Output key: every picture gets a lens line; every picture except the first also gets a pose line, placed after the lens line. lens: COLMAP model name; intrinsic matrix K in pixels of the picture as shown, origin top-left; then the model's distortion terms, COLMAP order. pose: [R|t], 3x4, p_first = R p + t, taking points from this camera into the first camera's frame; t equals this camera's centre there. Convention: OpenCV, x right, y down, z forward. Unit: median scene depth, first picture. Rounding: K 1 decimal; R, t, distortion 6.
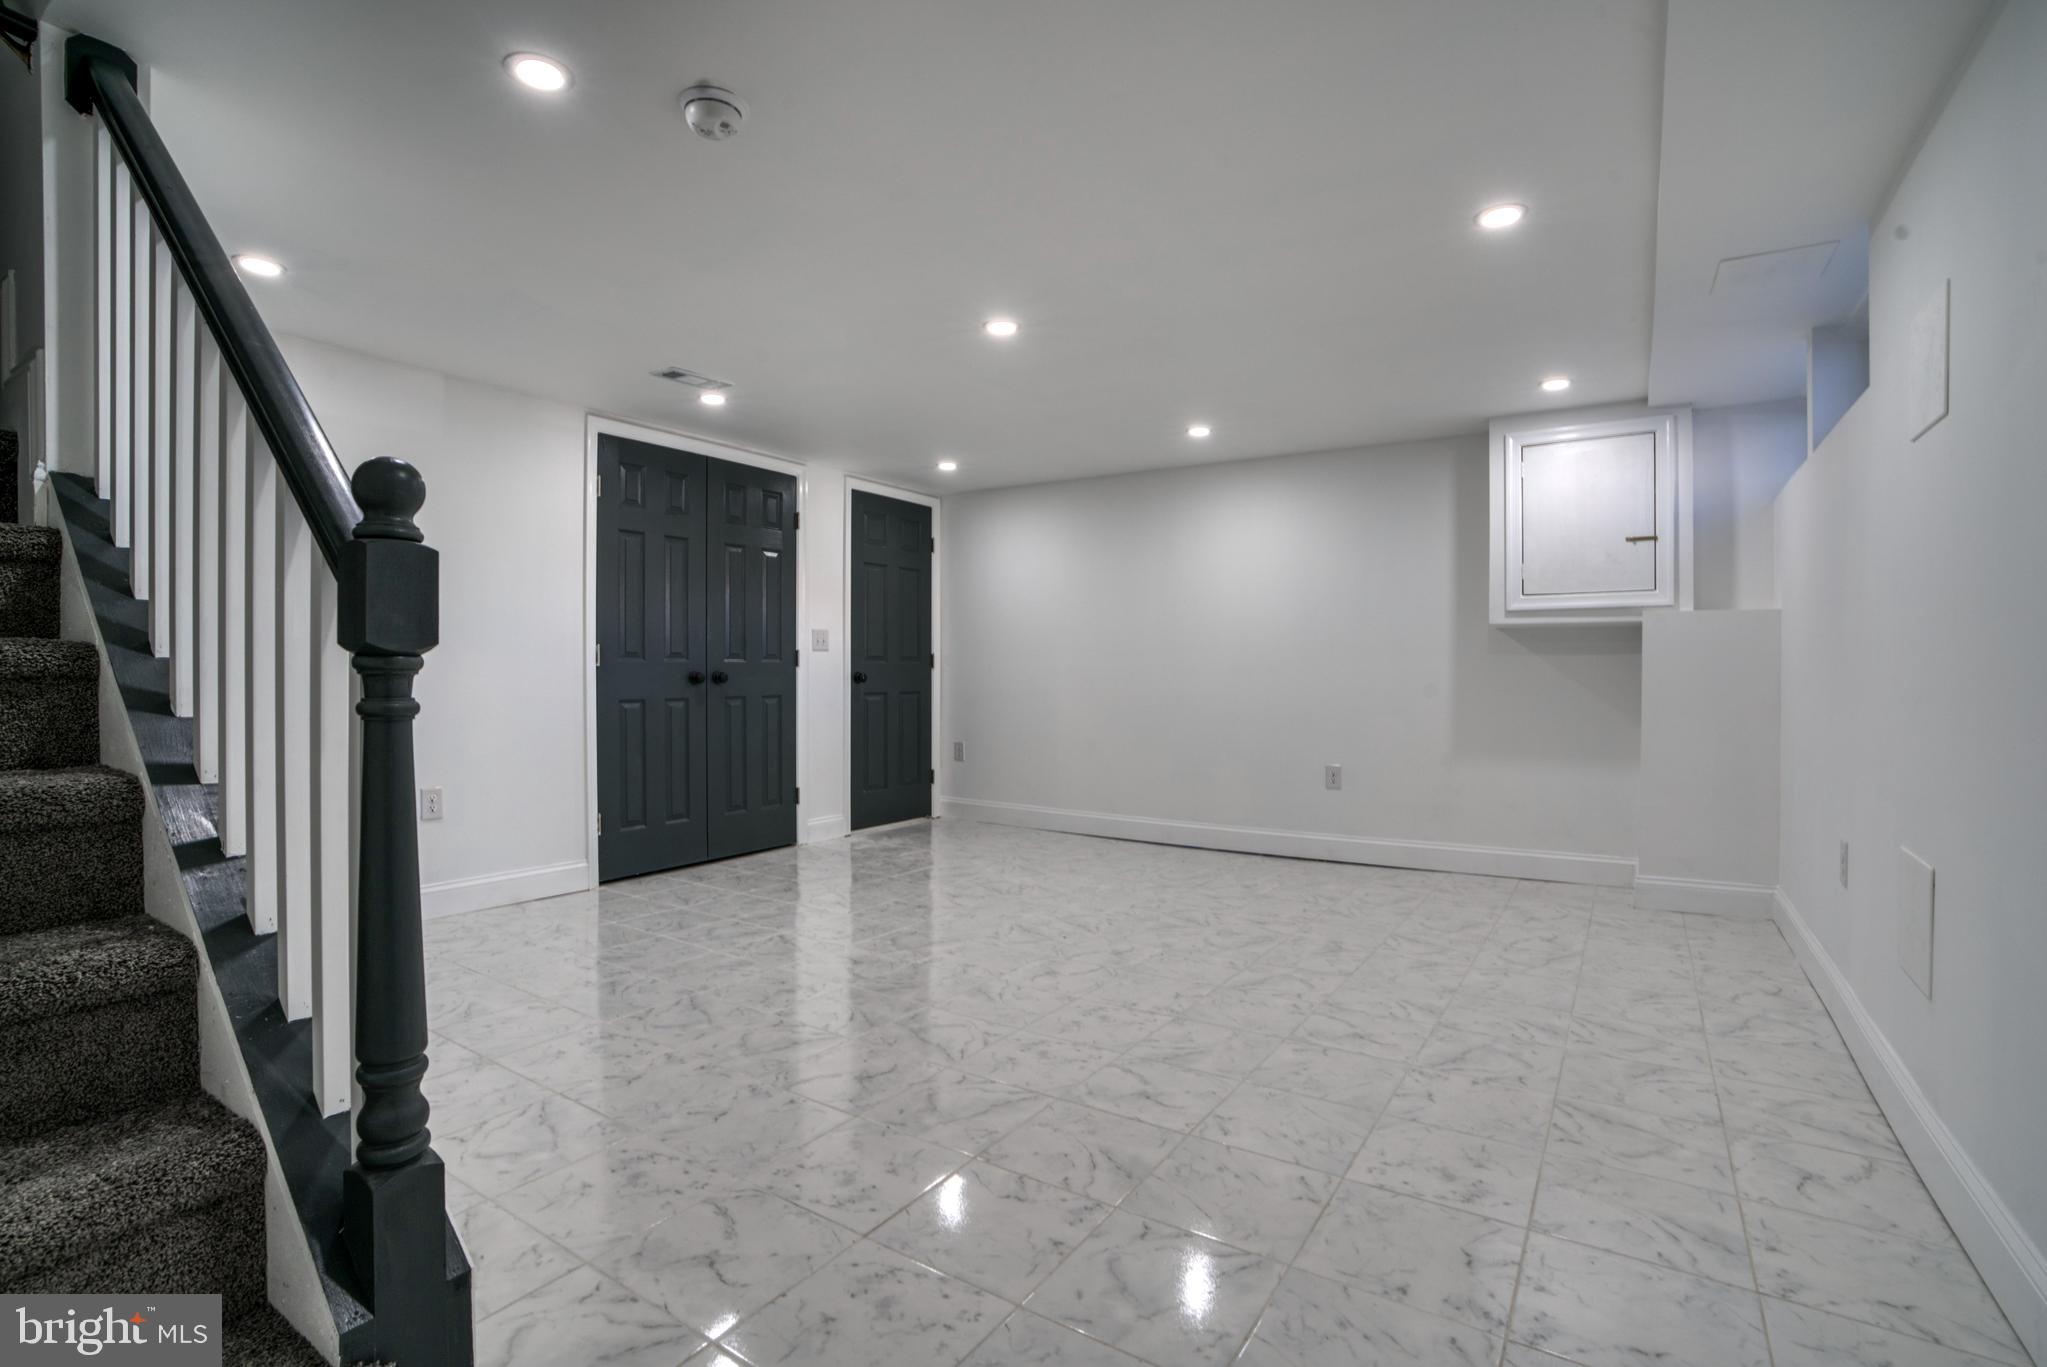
lens RADIAL K [[949.2, 0, 1026.9], [0, 949.2, 680.9], [0, 0, 1]] dist [-0.080010, 0.032497]
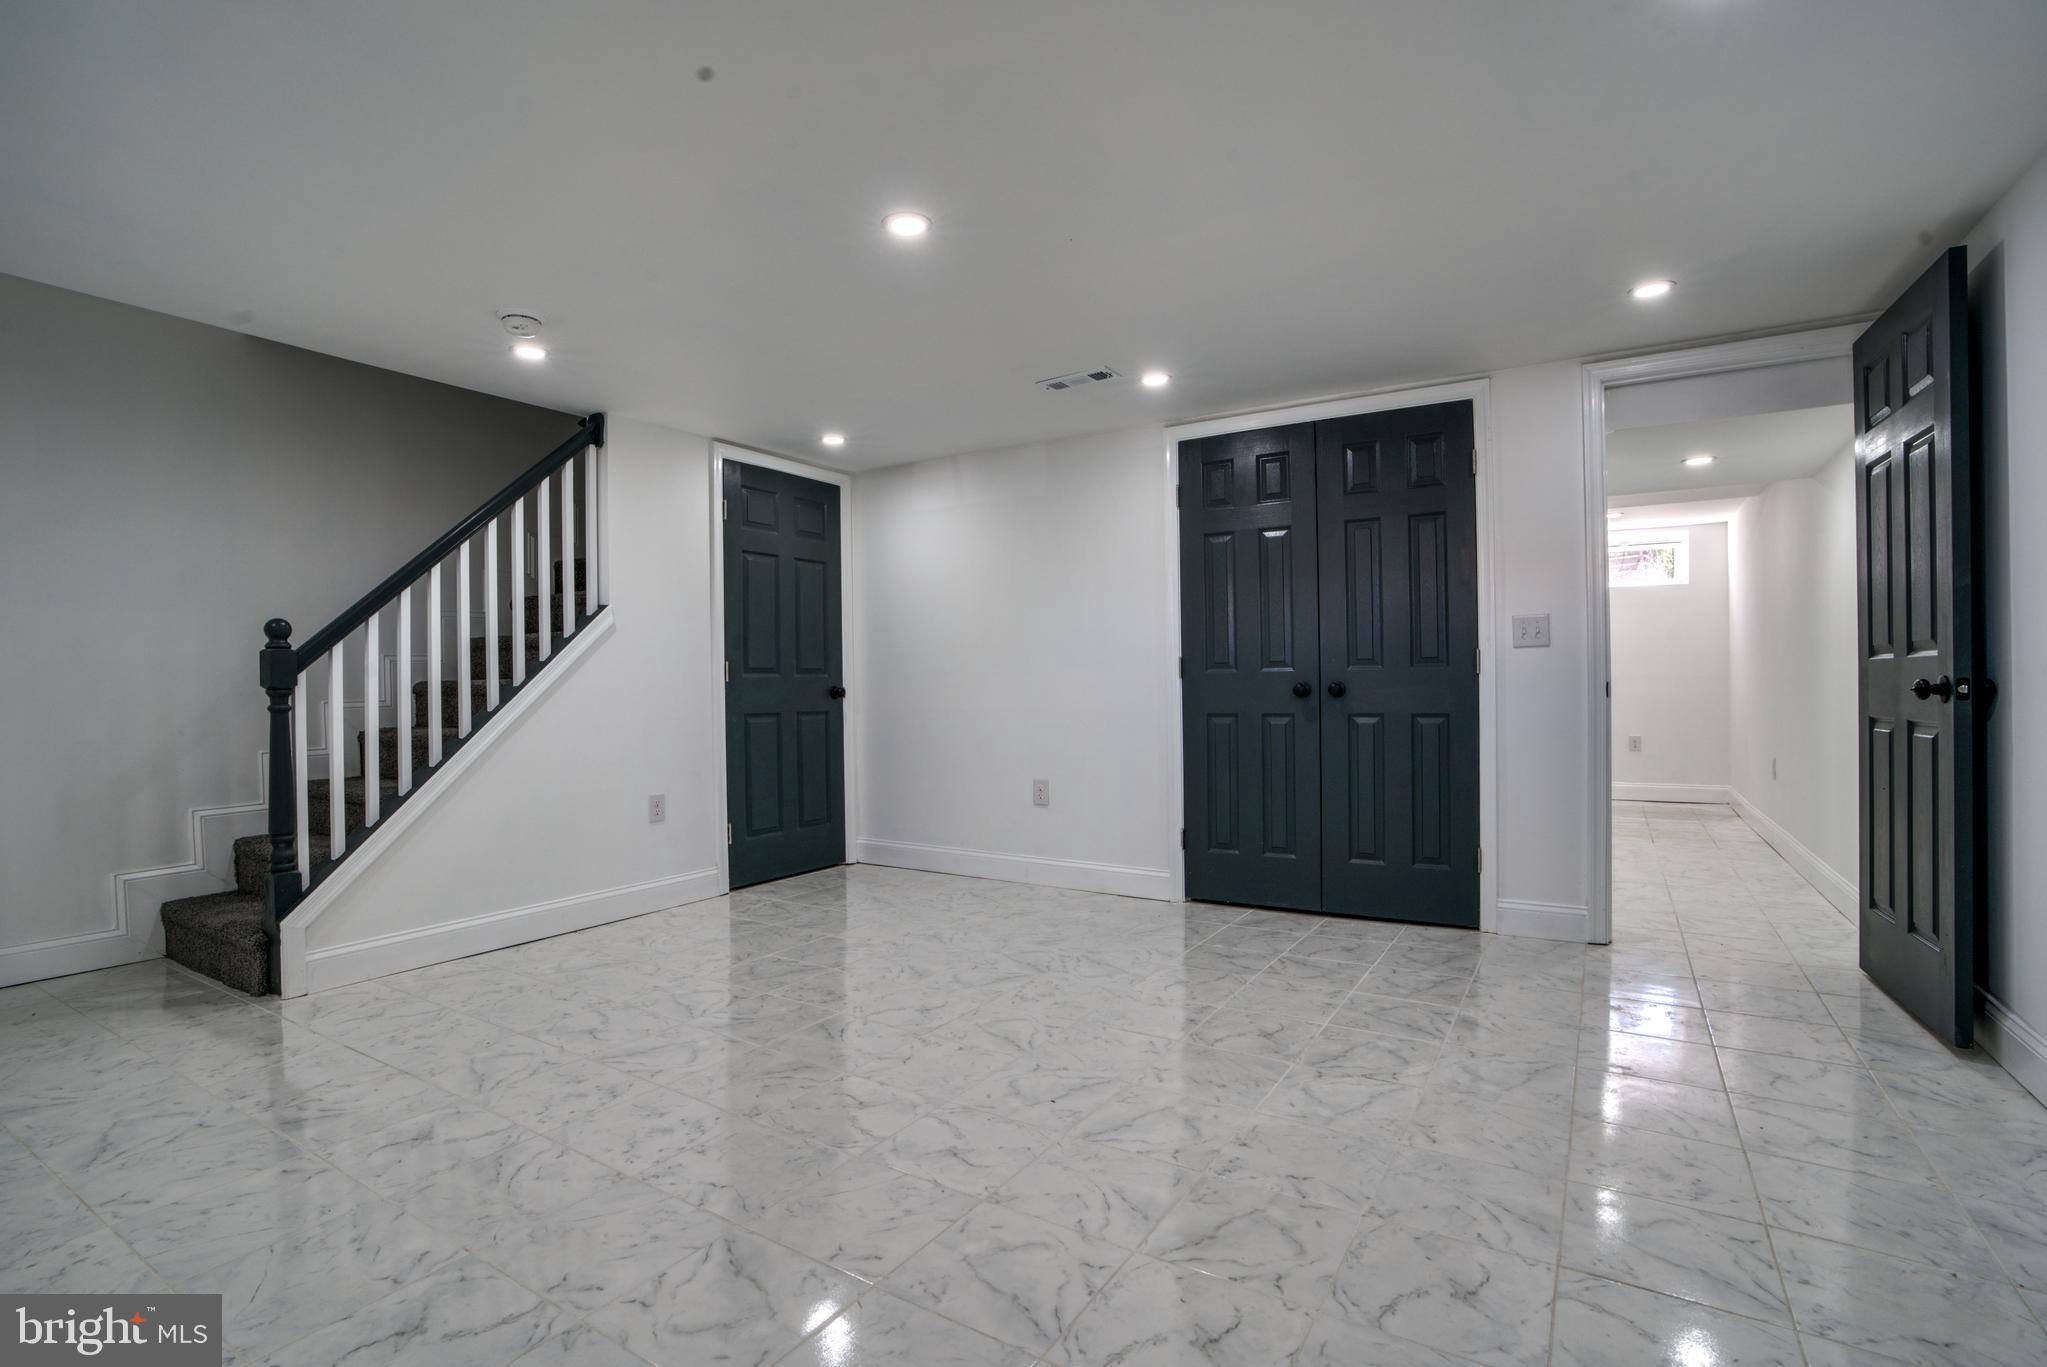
lens RADIAL K [[955.3, 0, 1018.0], [0, 955.3, 704.5], [0, 0, 1]] dist [-0.067691, 0.026837]
pose [[0.019212, 0.015200, -0.999700, 0.775682], [0.003568, 0.999877, 0.015272, -0.006994], [0.999809, -0.003860, 0.019155, 1.151000]]
